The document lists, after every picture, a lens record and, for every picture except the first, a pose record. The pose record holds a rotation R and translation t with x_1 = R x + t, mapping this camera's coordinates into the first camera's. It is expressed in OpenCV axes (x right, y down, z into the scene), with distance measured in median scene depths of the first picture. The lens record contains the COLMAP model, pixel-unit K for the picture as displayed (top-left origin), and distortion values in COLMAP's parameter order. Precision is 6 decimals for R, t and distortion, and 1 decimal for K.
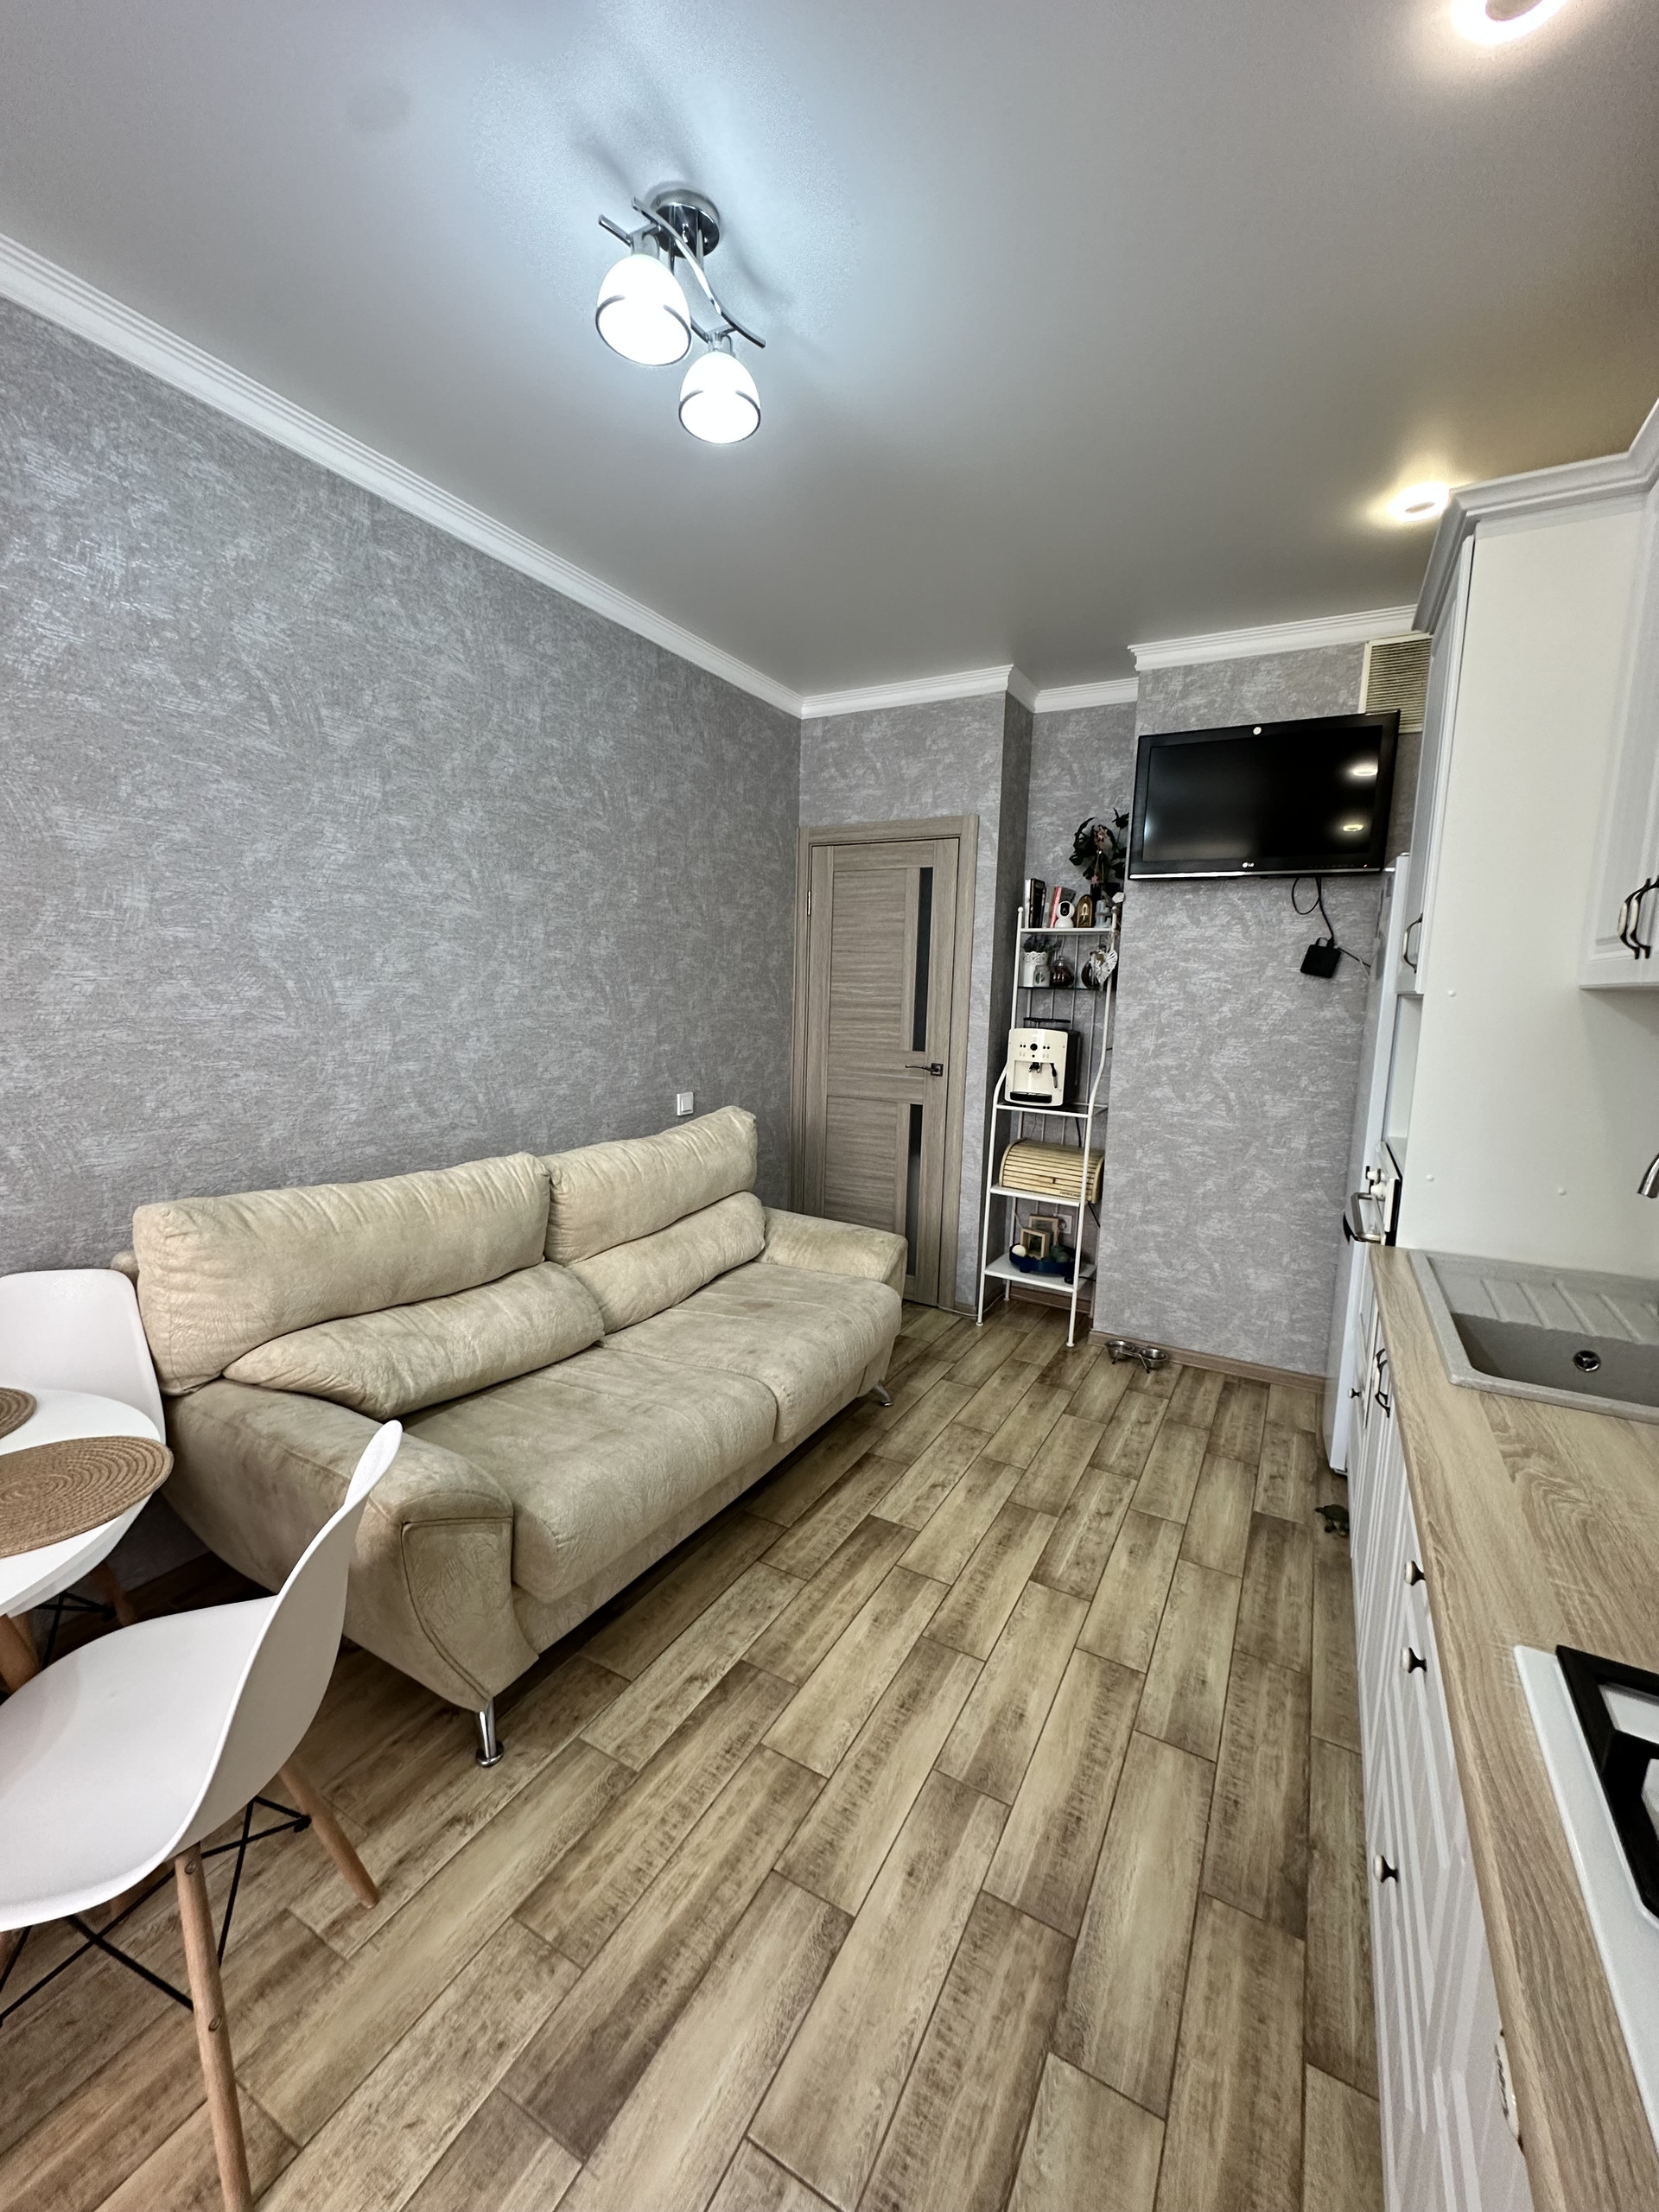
lens RADIAL K [[884.2, 0, 833.9], [0, 884.2, 1099.5], [0, 0, 1]] dist [-0.002170, 0.000483]
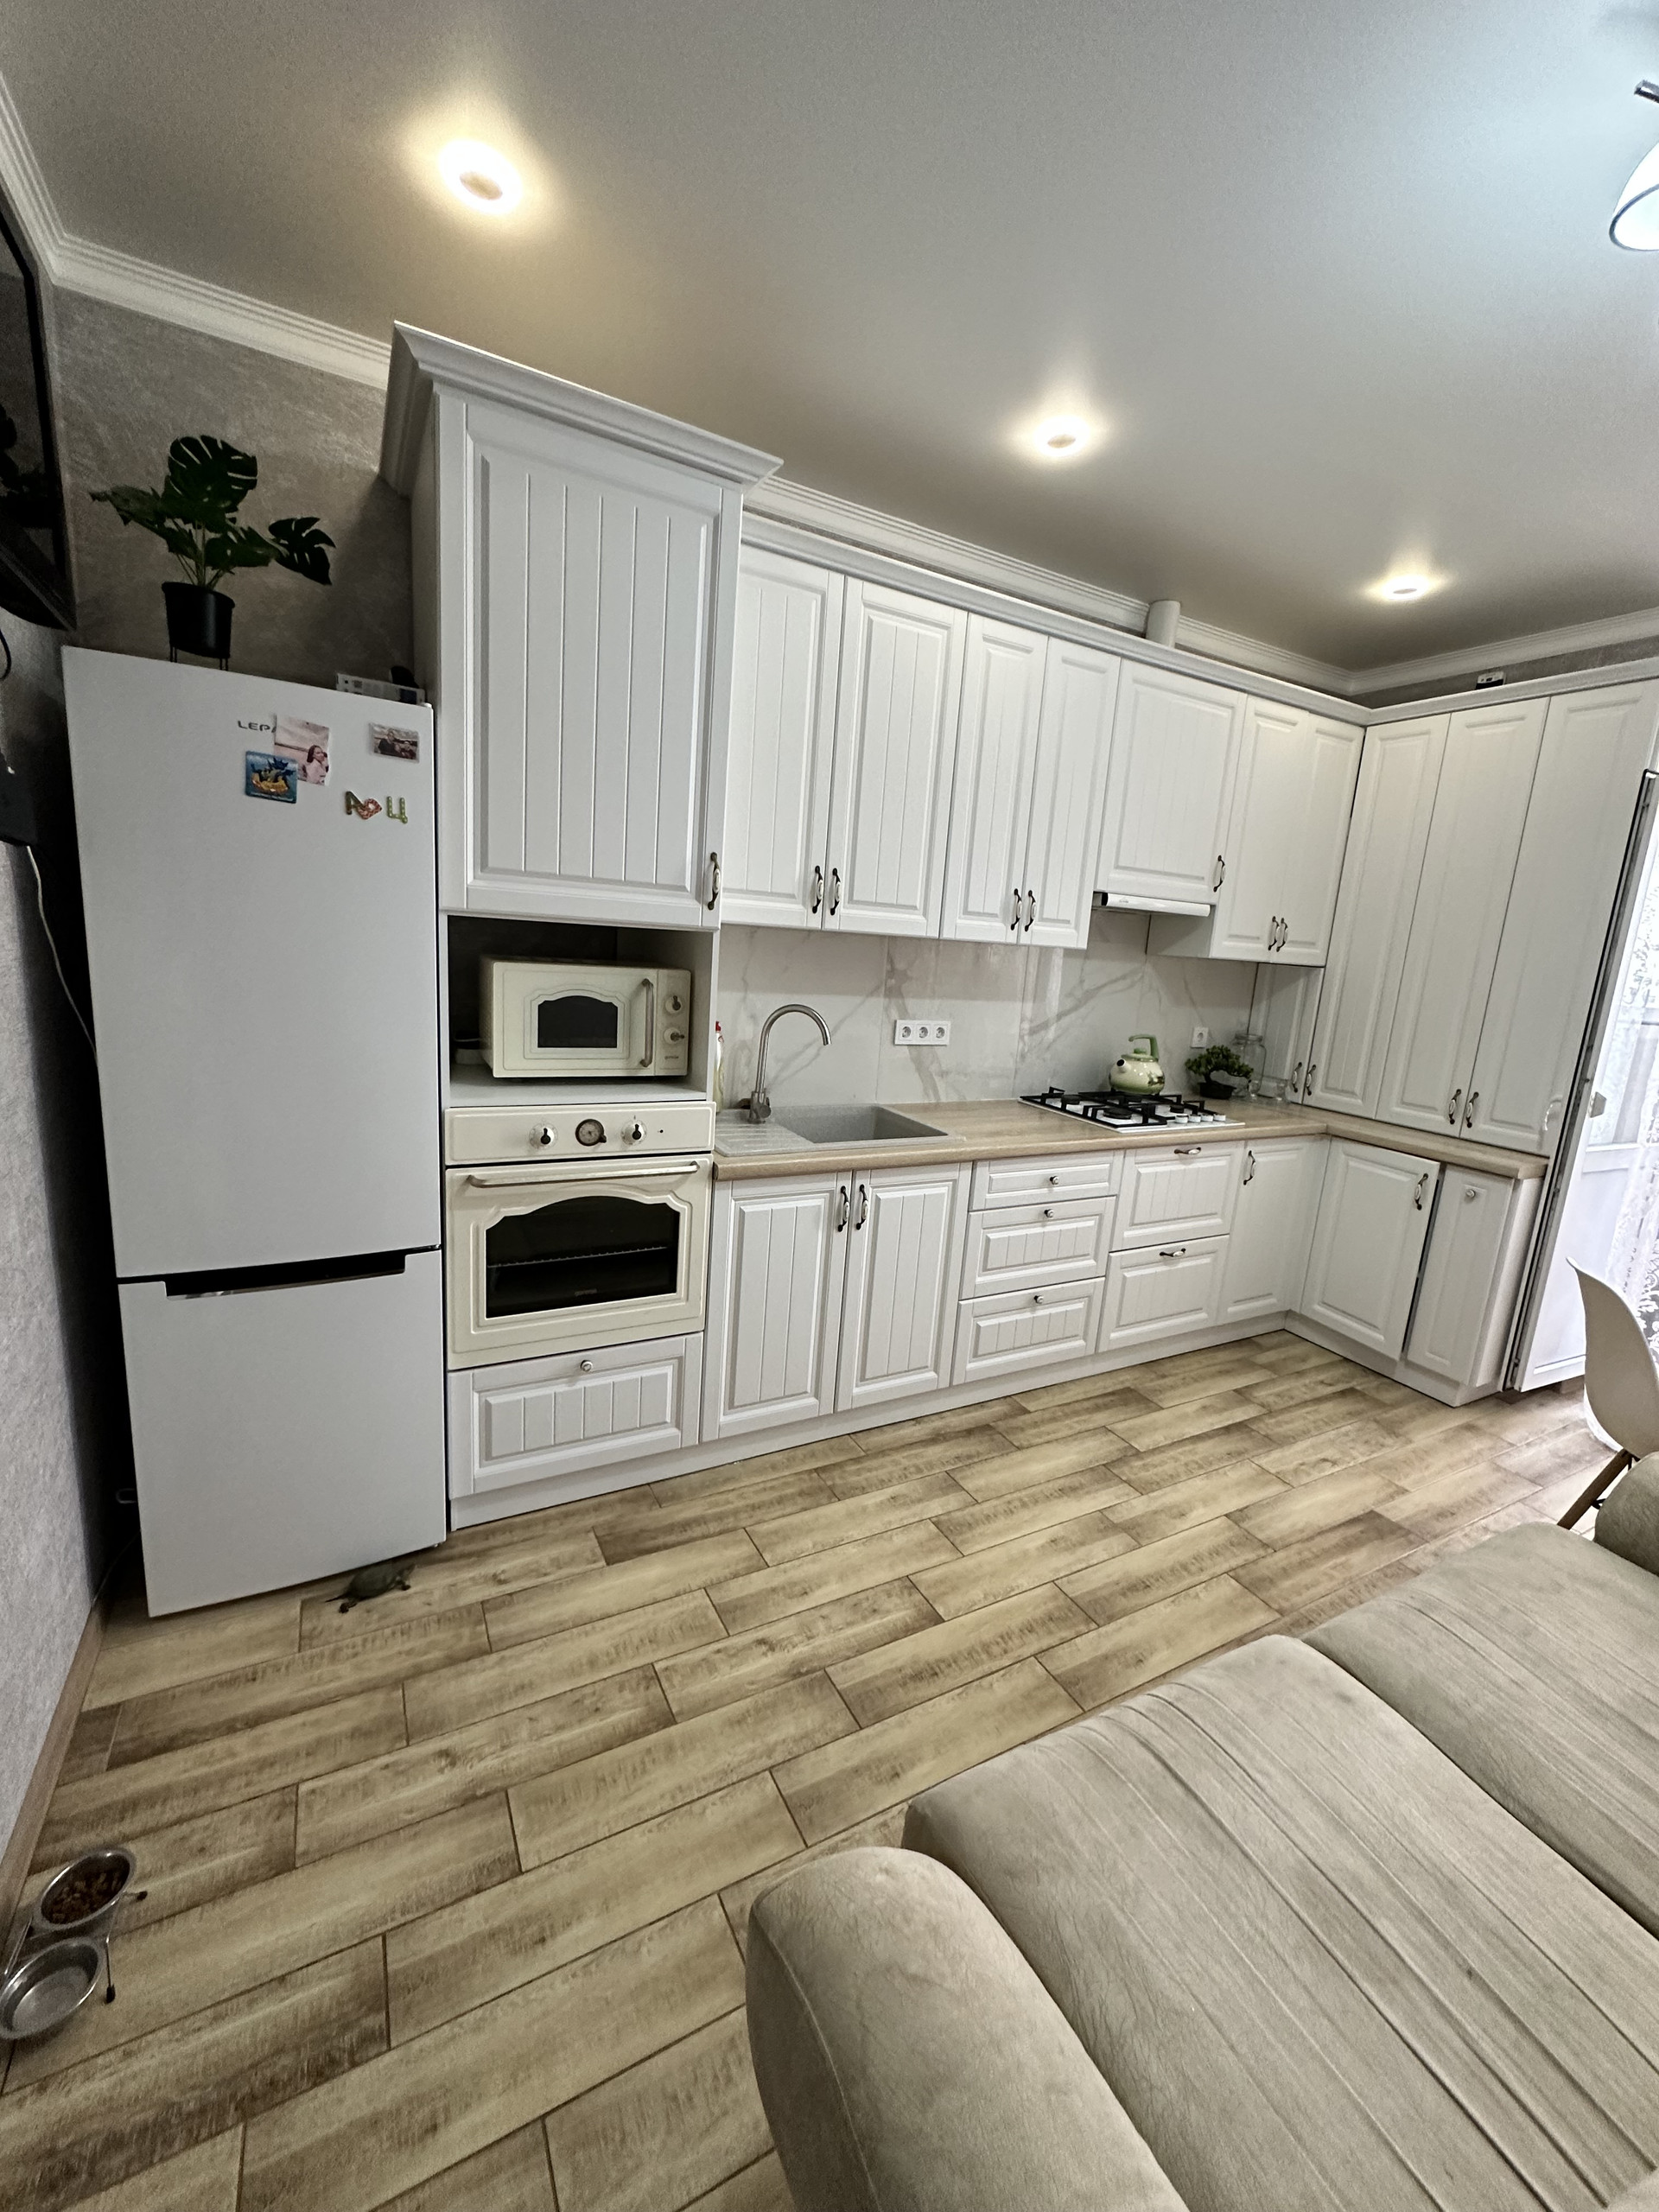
lens RADIAL K [[884.2, 0, 830.5], [0, 884.2, 1103.1], [0, 0, 1]] dist [-0.002170, 0.000483]
pose [[-0.836112, -0.190942, 0.514255, -0.041623], [-0.026286, 0.950334, 0.310119, -0.224037], [-0.547929, 0.245777, -0.799605, 1.603199]]
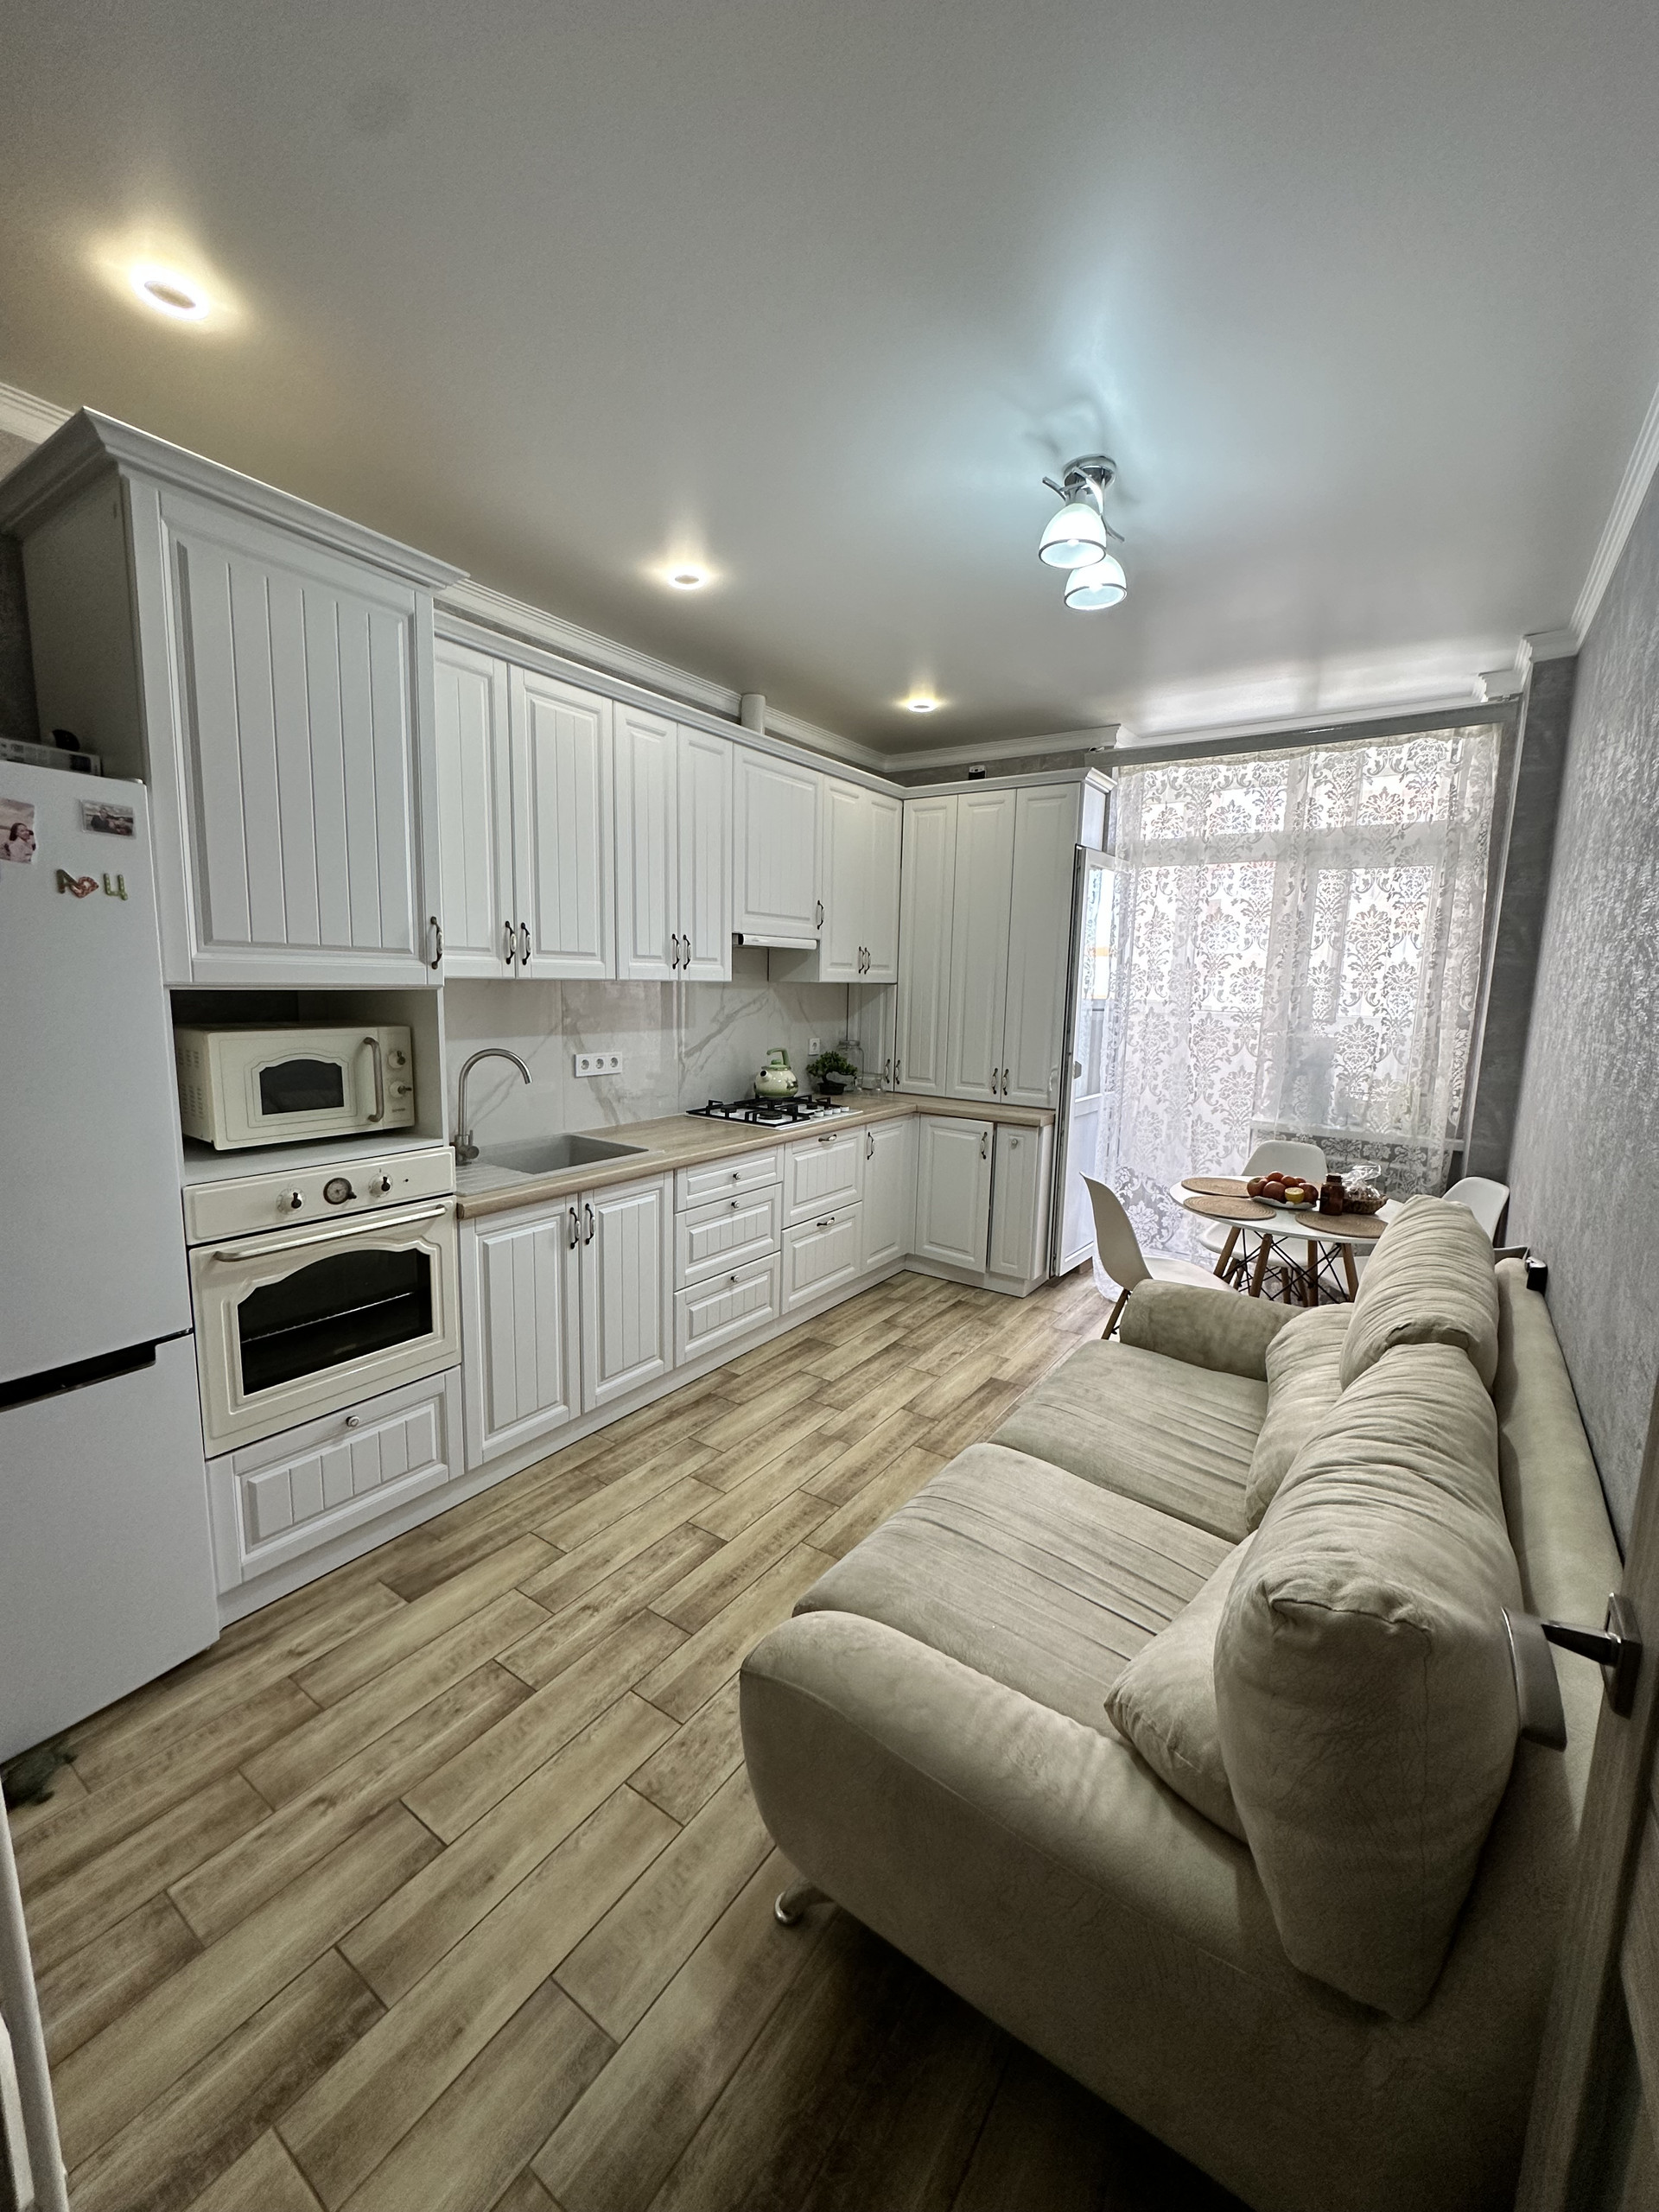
lens RADIAL K [[884.2, 0, 830.9], [0, 884.2, 1101.6], [0, 0, 1]] dist [-0.002170, 0.000483]
pose [[-0.993770, -0.069569, 0.087067, 0.036684], [-0.043638, 0.961761, 0.270390, -0.271871], [-0.102548, 0.264906, -0.958806, 1.834597]]
